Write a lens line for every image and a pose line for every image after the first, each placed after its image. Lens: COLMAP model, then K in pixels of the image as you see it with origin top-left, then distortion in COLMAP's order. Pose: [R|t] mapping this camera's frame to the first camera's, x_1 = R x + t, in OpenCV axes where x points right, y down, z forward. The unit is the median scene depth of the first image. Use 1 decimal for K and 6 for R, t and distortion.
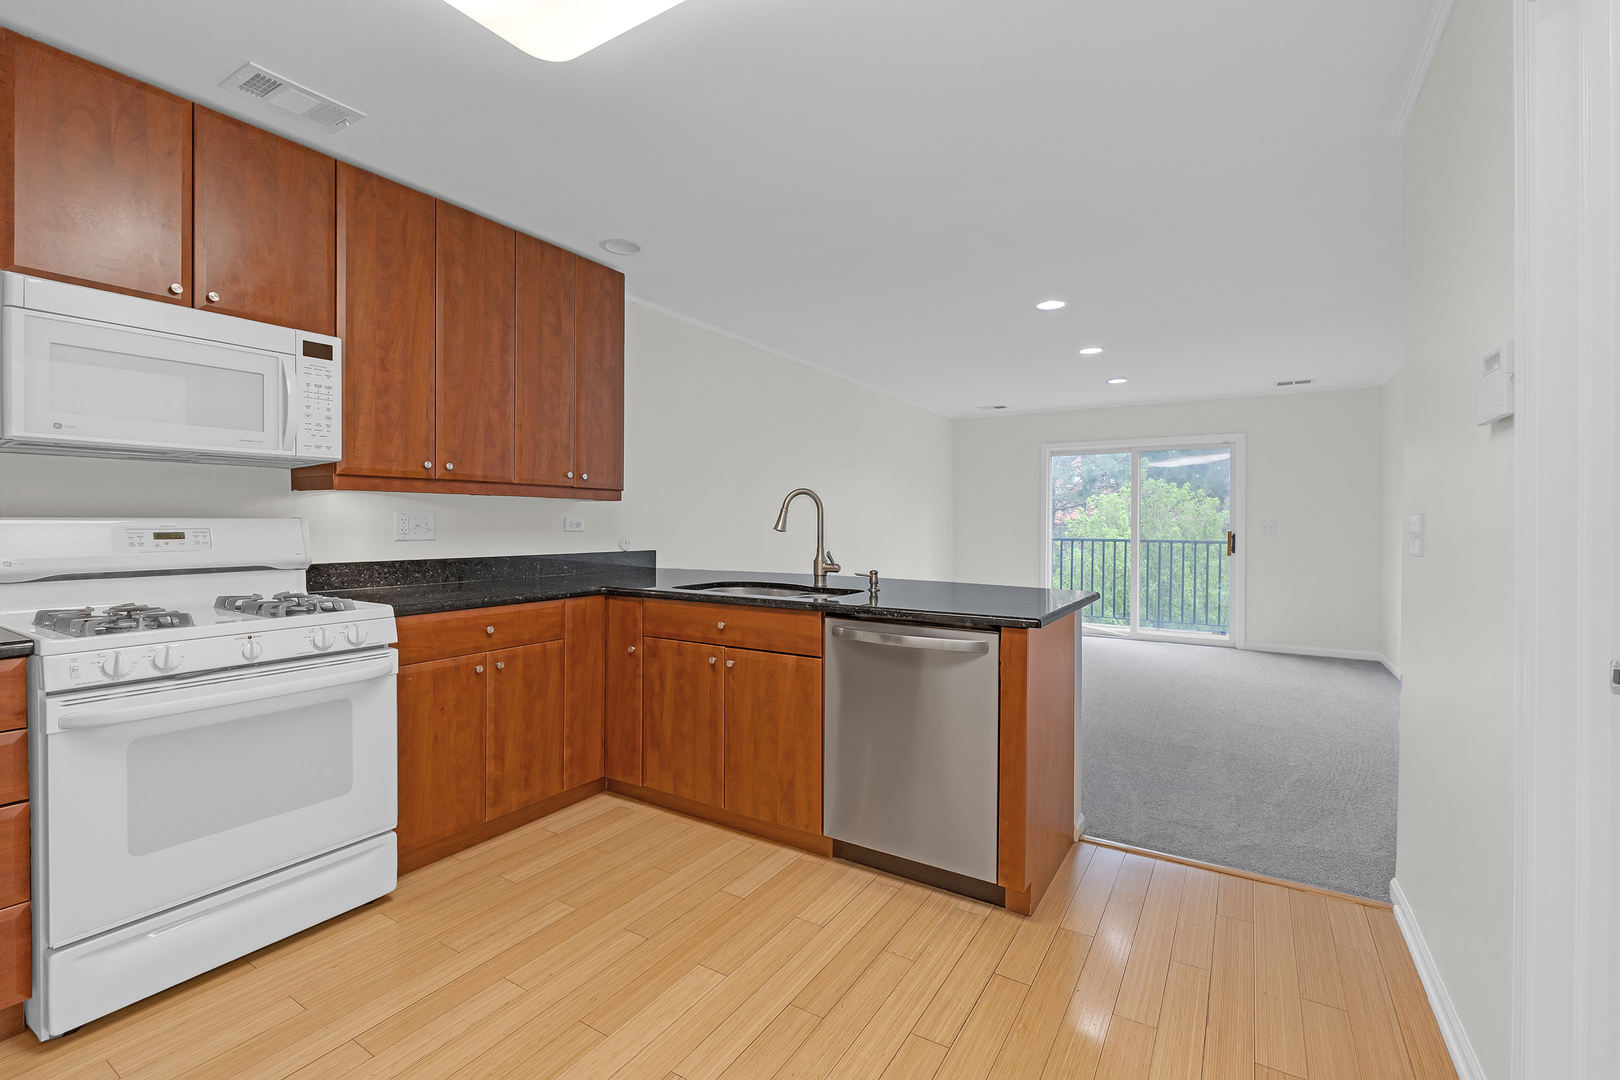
lens RADIAL K [[715.5, 0, 805.6], [0, 715.5, 527.2], [0, 0, 1]] dist [-0.004319, -0.000464]
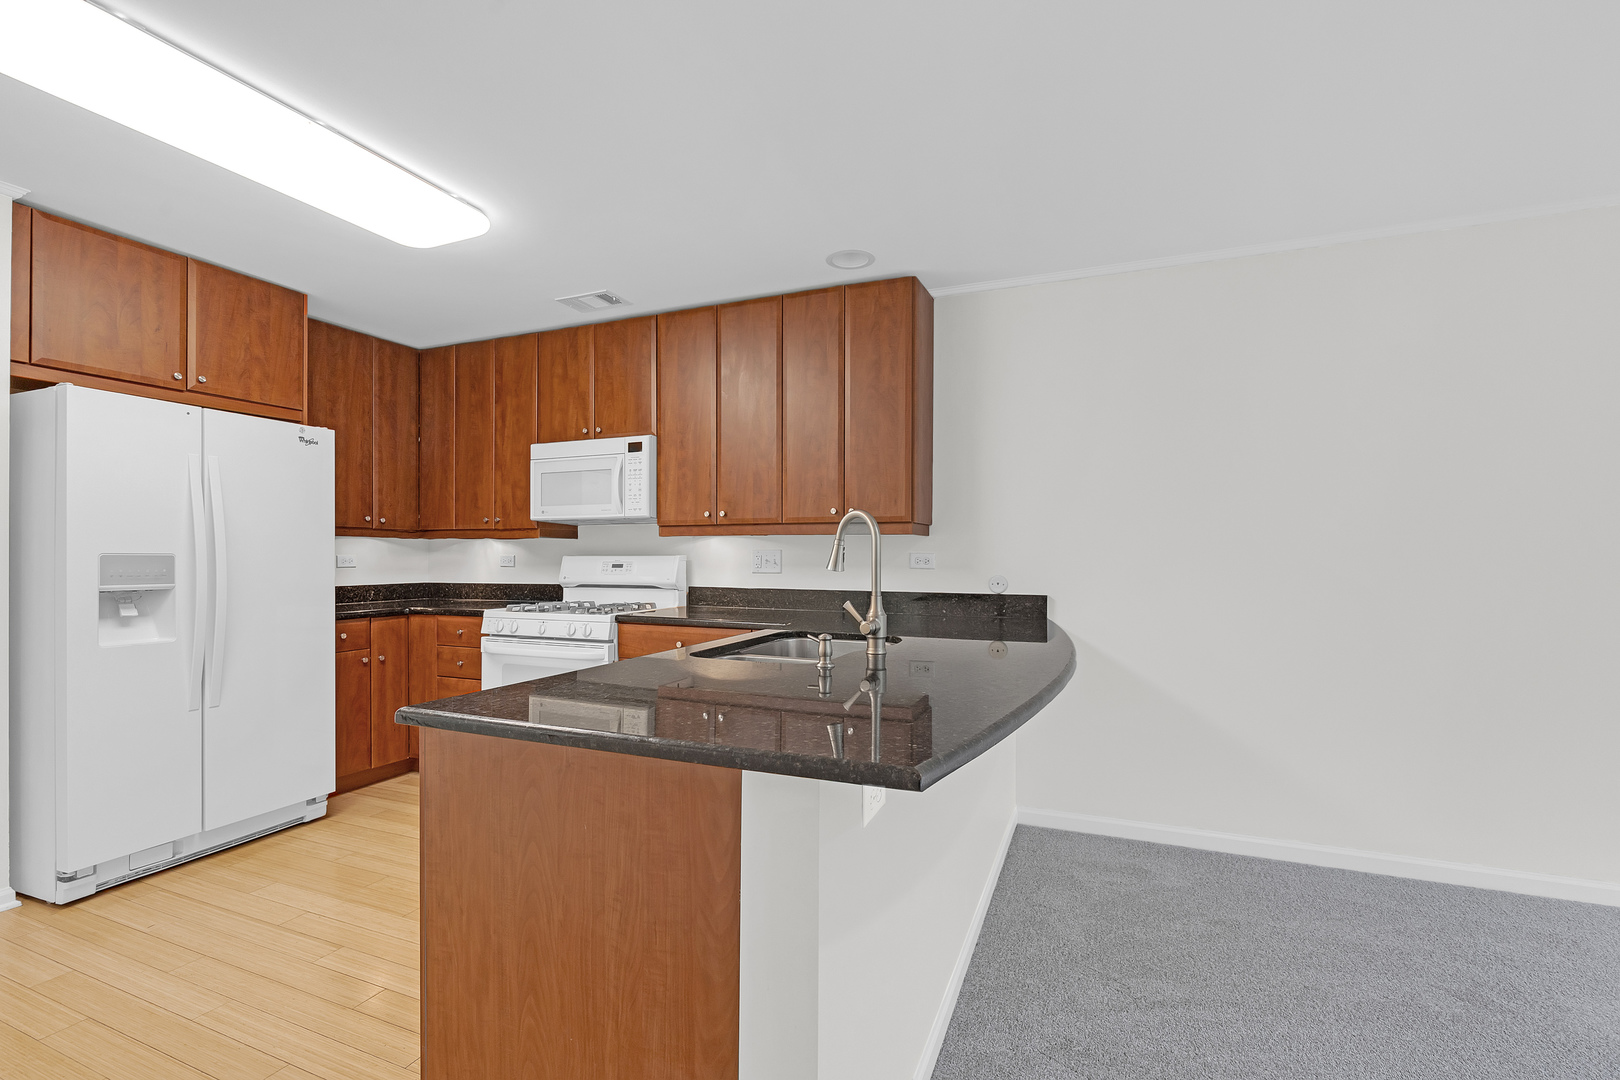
lens RADIAL K [[715.5, 0, 806.5], [0, 715.5, 559.4], [0, 0, 1]] dist [-0.004319, -0.000464]
pose [[0.159424, 0.000626, -0.987210, 0.806934], [-0.008339, 0.999965, -0.000712, -0.005673], [0.987175, 0.008346, 0.159424, 0.999949]]
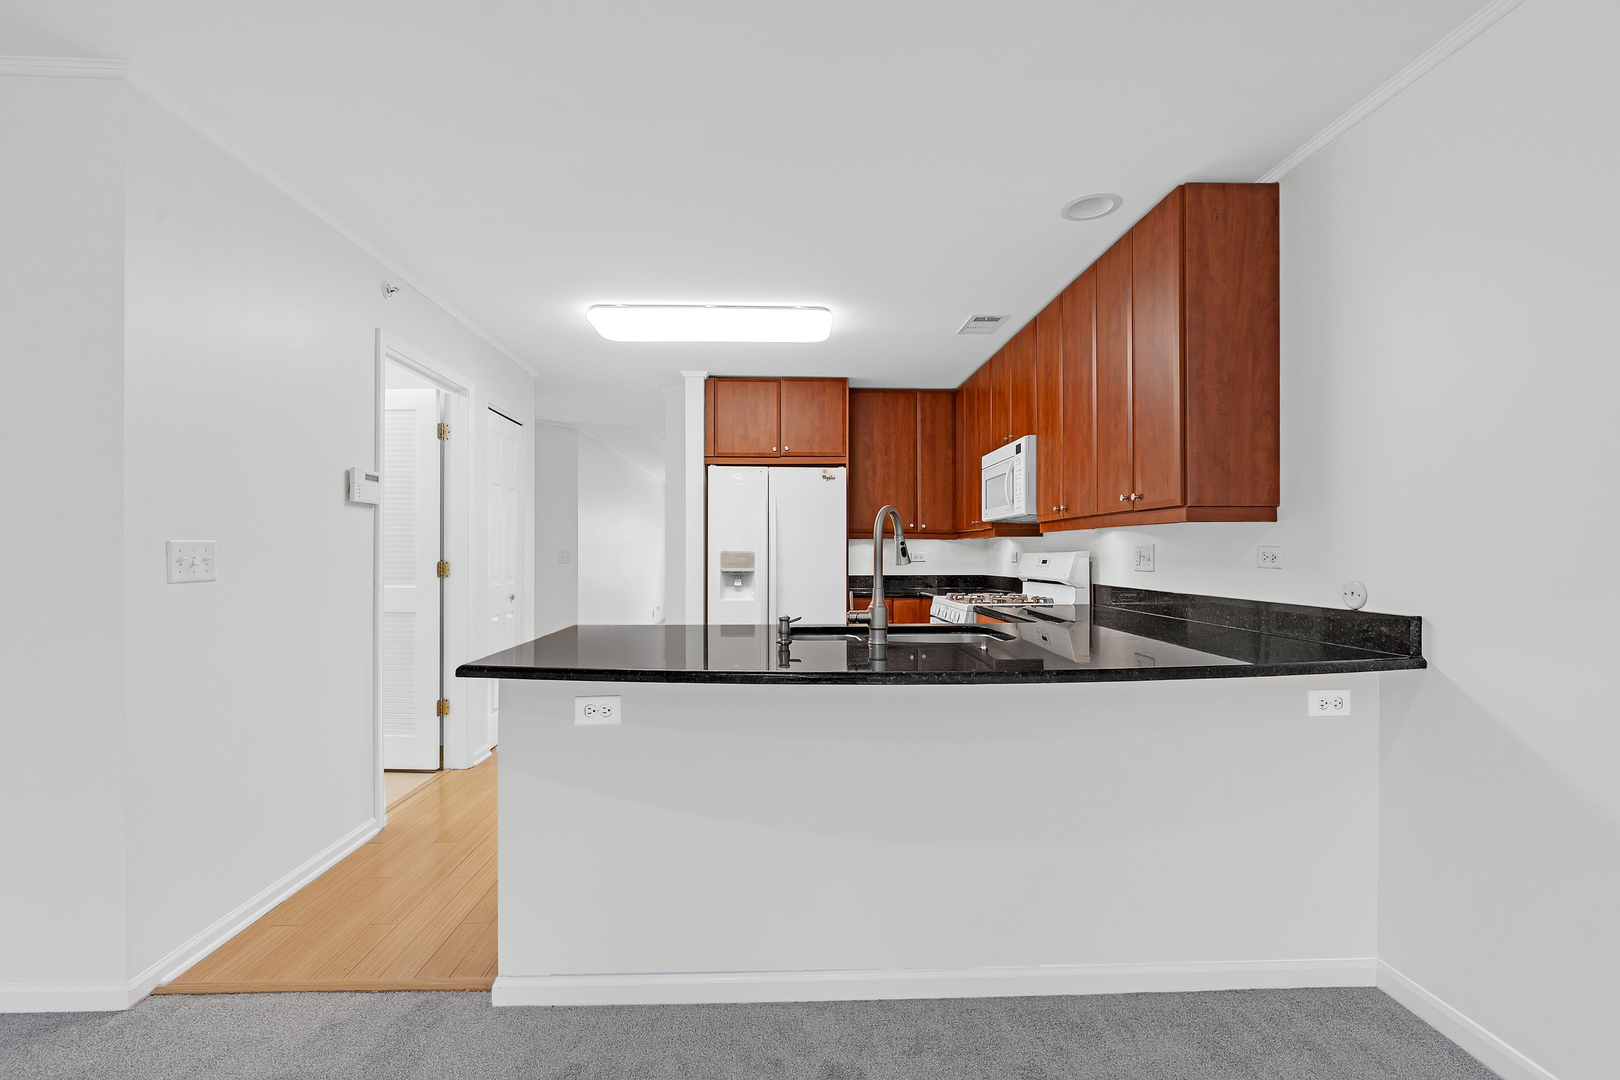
lens RADIAL K [[715.5, 0, 801.3], [0, 715.5, 550.9], [0, 0, 1]] dist [-0.004319, -0.000464]
pose [[-0.829222, -0.006409, -0.558883, 0.570813], [-0.007508, 0.999972, -0.000328, -0.009058], [0.558869, 0.003924, -0.829247, 1.853035]]
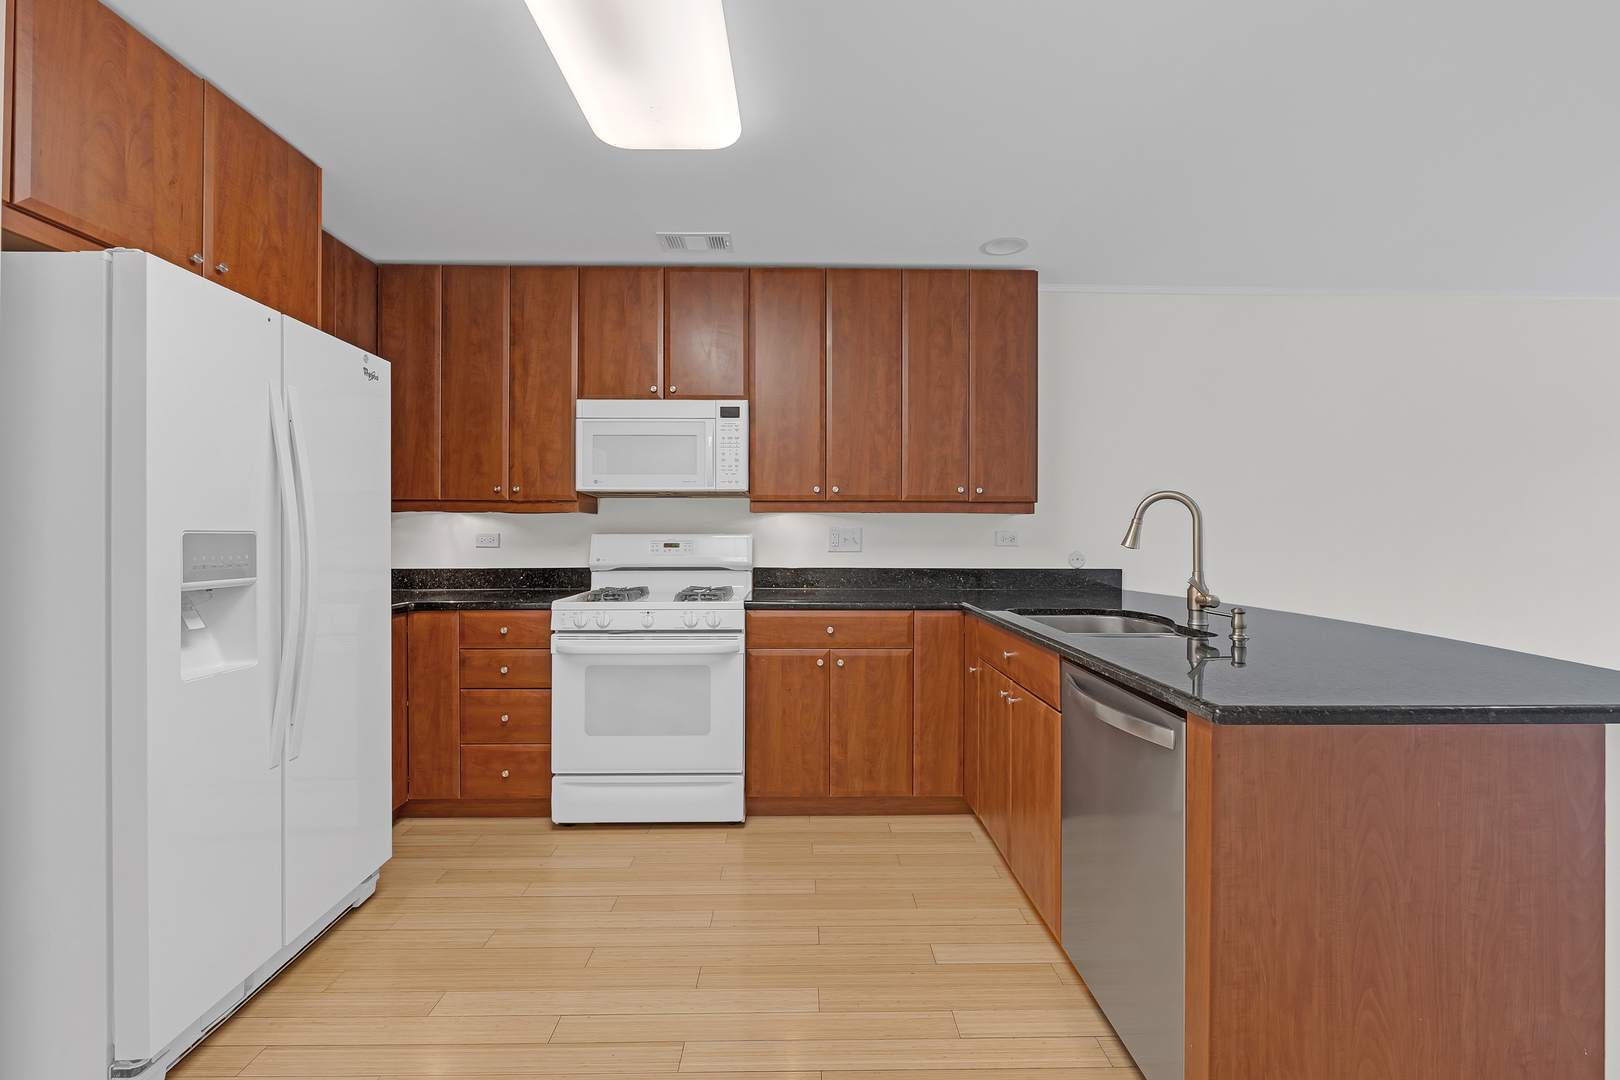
lens RADIAL K [[715.5, 0, 804.5], [0, 715.5, 532.9], [0, 0, 1]] dist [-0.004319, -0.000464]
pose [[0.543000, -0.004607, -0.839720, 0.495119], [-0.005349, 0.999946, -0.008945, -0.002348], [0.839716, 0.009349, 0.542945, 0.332152]]
